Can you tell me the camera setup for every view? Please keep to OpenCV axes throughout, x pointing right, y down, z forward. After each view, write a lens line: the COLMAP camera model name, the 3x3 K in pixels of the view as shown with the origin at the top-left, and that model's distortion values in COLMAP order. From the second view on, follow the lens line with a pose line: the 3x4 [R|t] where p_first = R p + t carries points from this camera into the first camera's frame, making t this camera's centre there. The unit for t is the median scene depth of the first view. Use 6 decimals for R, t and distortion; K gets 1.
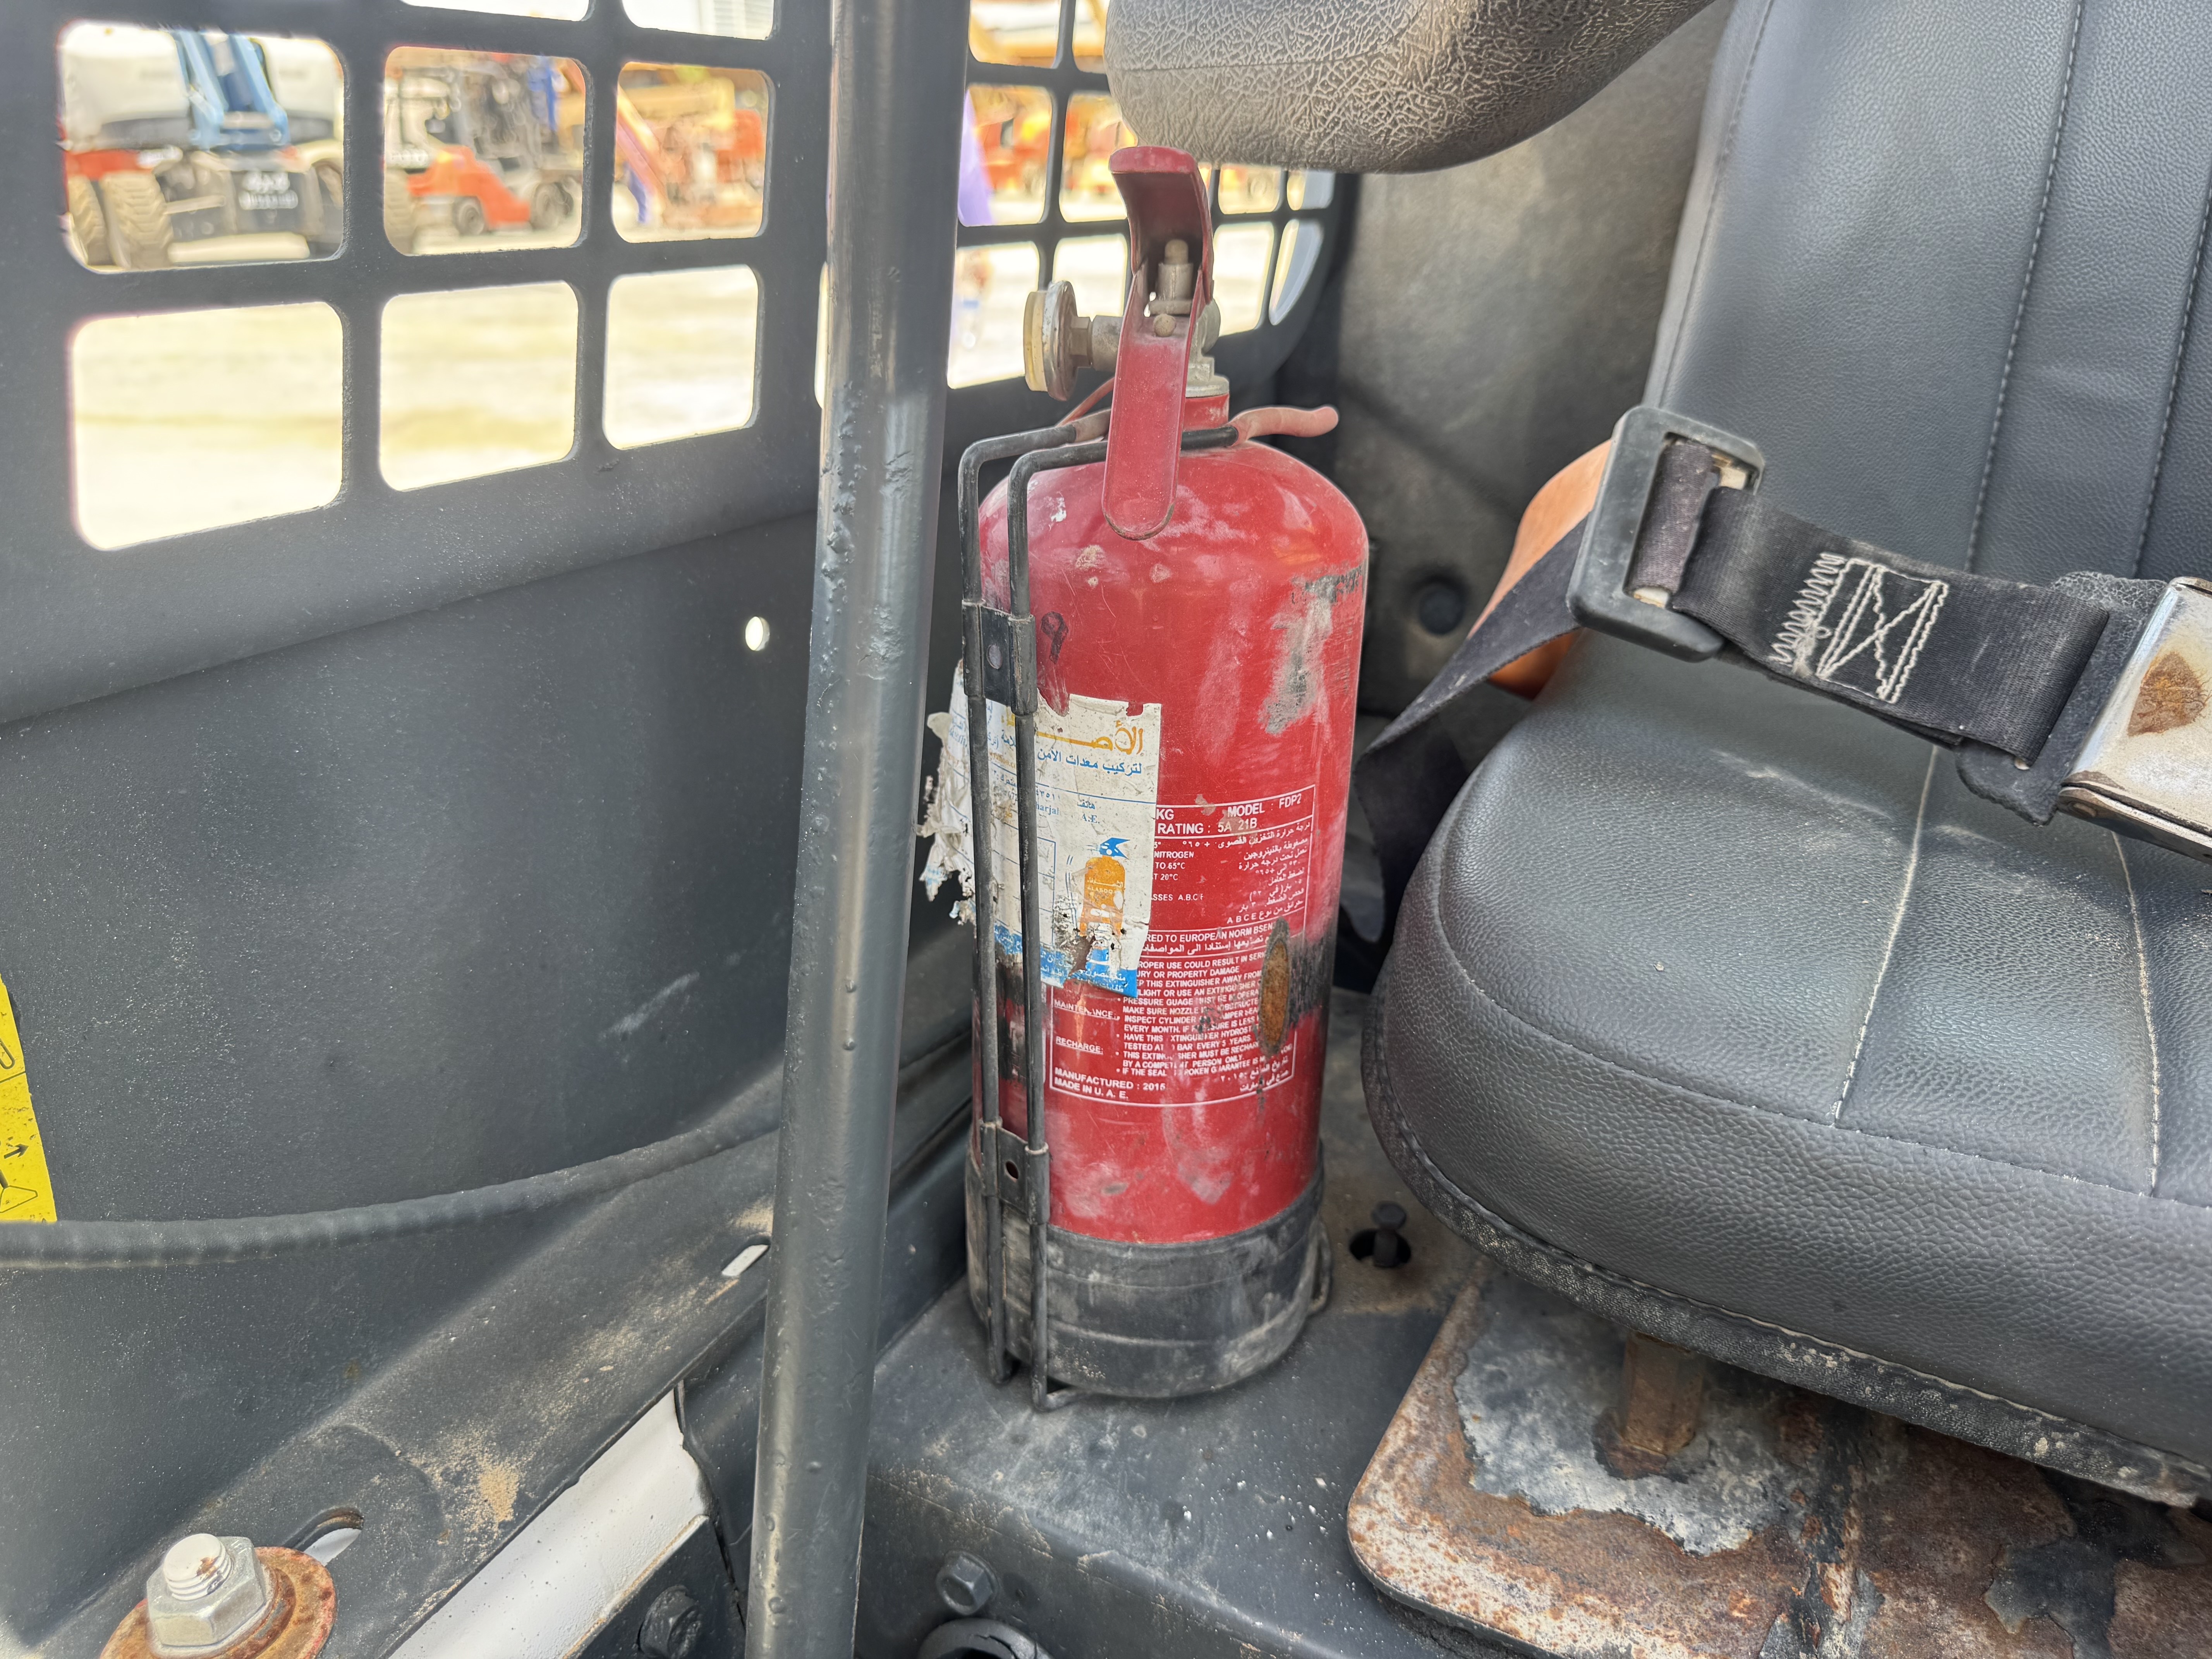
lens RADIAL K [[1586.4, 0, 1106.0], [0, 1586.4, 829.5], [0, 0, 1]] dist [-0.030657, 0.008476]
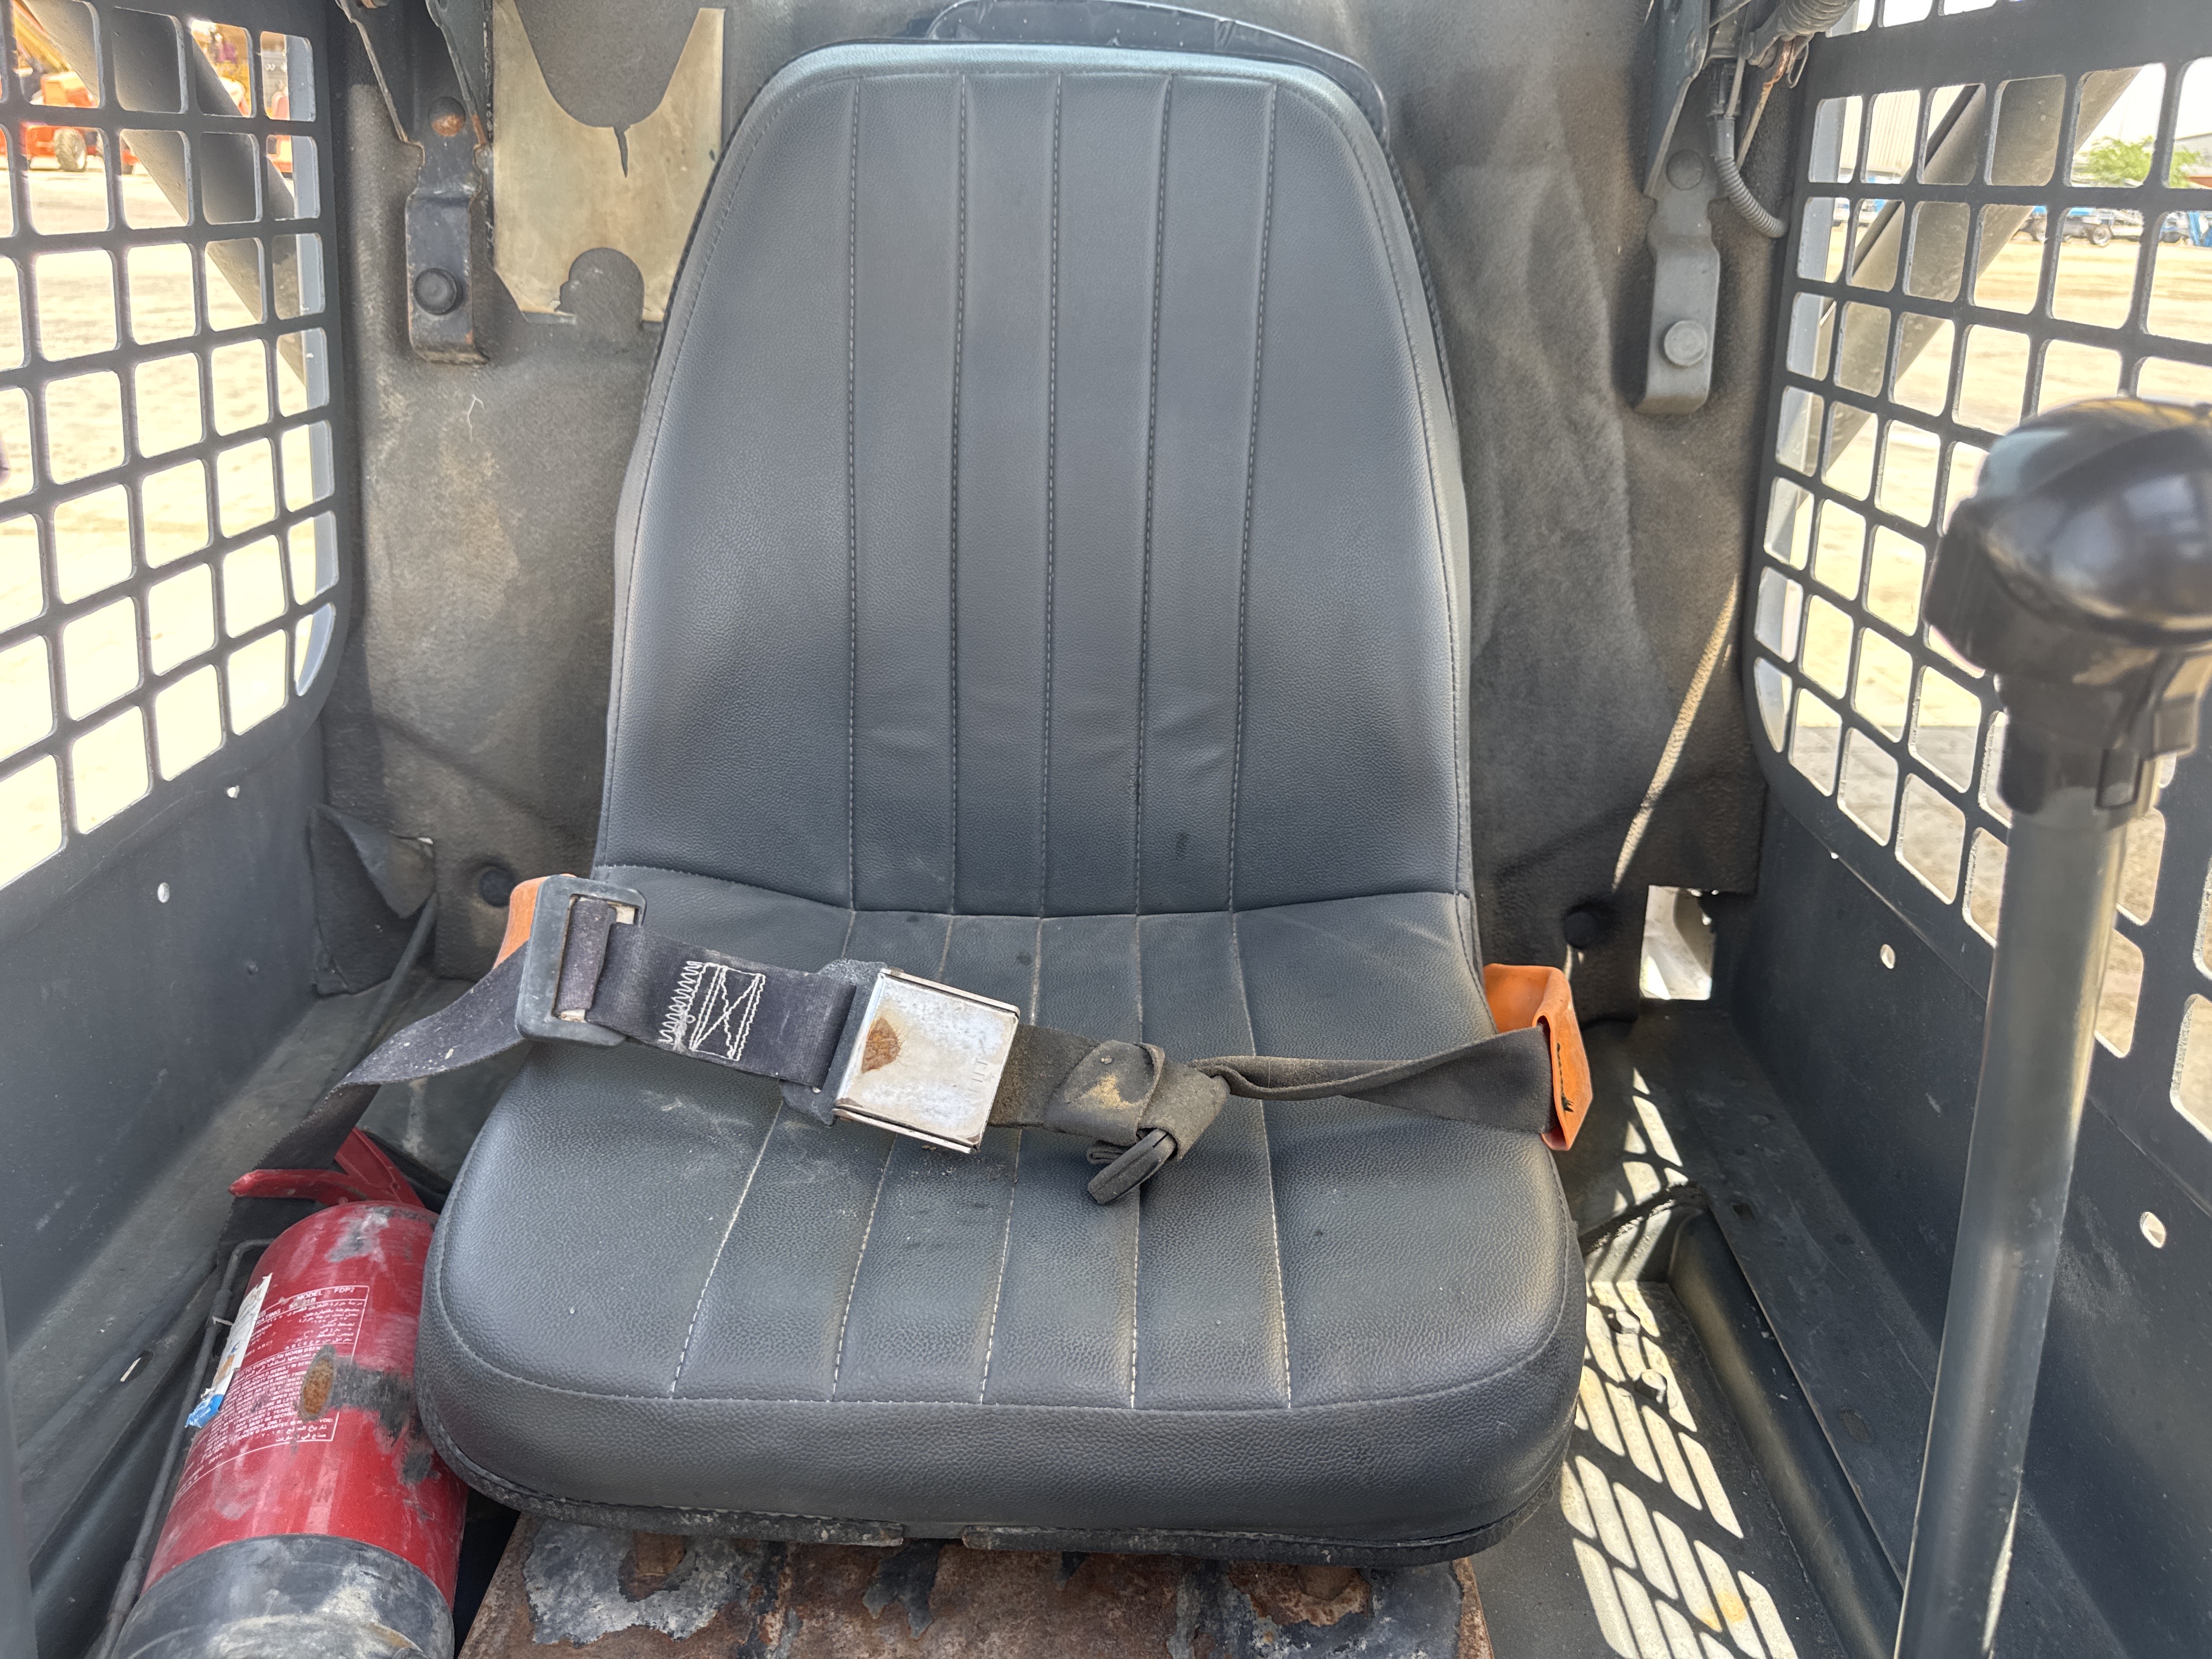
lens RADIAL K [[1595.8, 0, 1106.0], [0, 1595.8, 829.5], [0, 0, 1]] dist [0.118475, -0.195049]
pose [[0.884545, -0.150775, 0.441415, 0.147459], [0.136344, 0.988563, 0.064447, -0.355946], [-0.446084, 0.003178, 0.894986, -0.595422]]
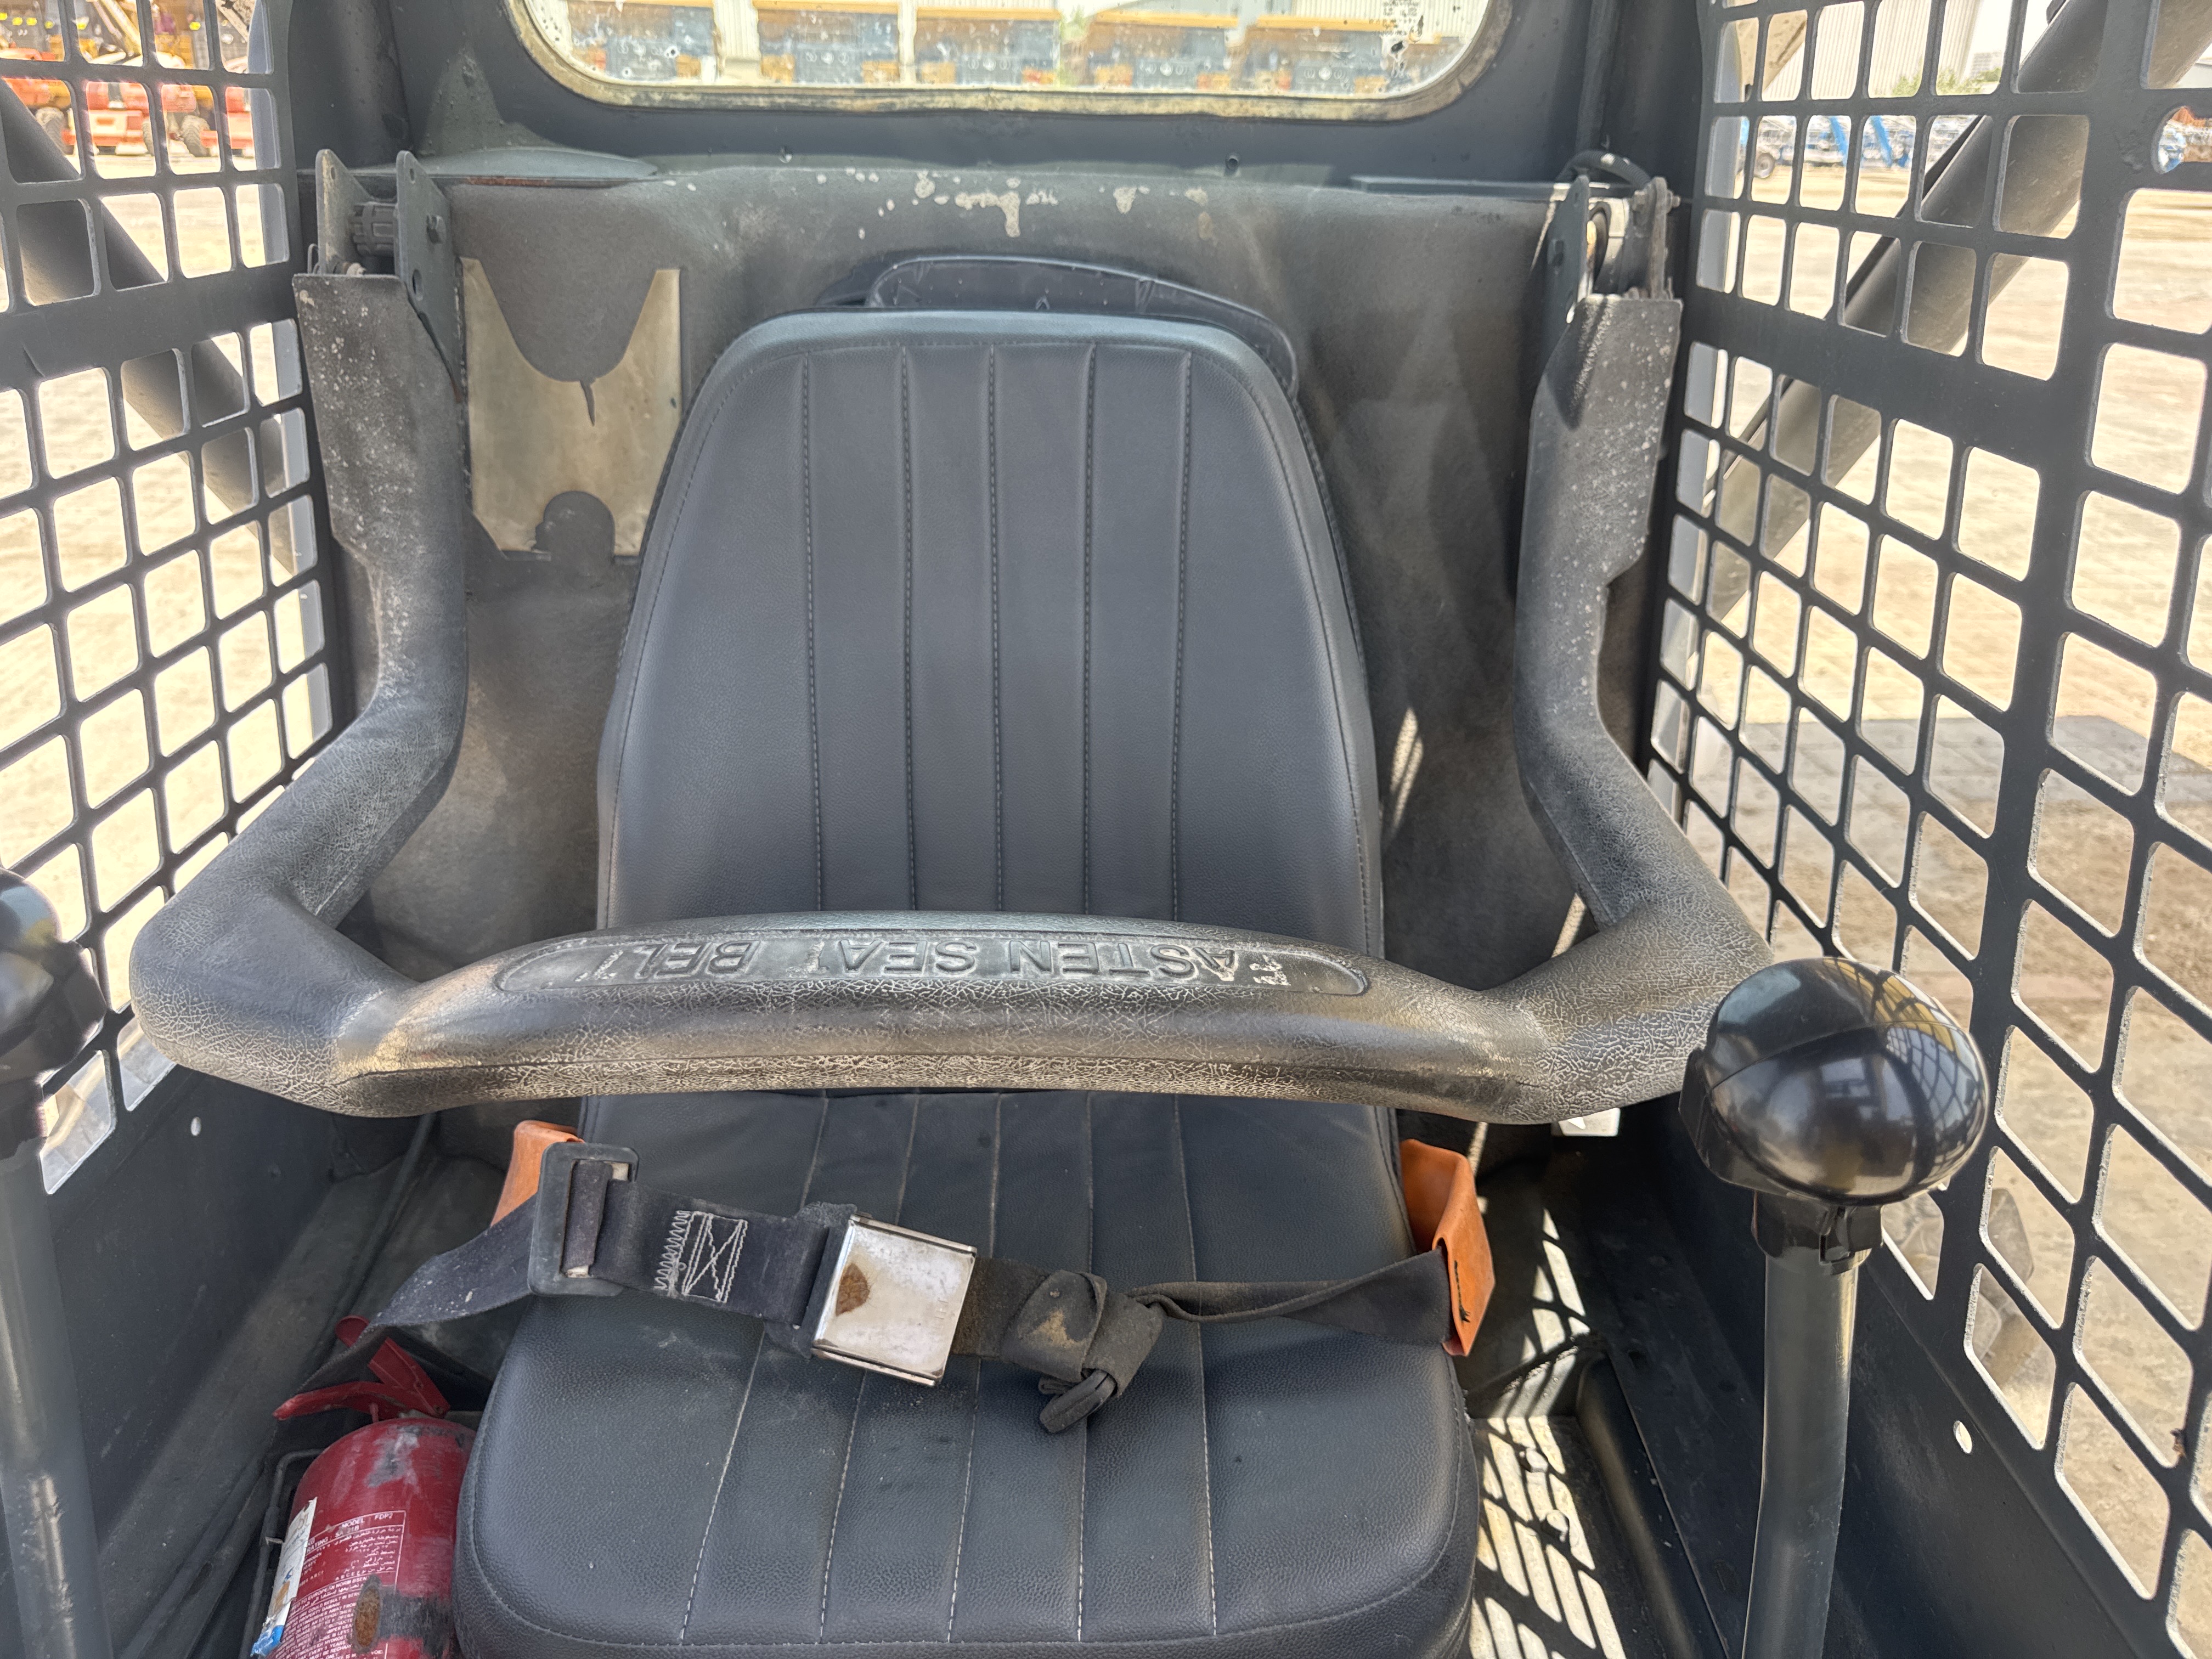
lens RADIAL K [[1628.5, 0, 1106.7], [0, 1628.5, 807.9], [0, 0, 1]] dist [0.073186, -0.090077]
pose [[0.874631, -0.190812, 0.445658, 0.156003], [0.163023, 0.981511, 0.100299, -0.725432], [-0.456556, -0.015072, 0.889567, -0.809470]]
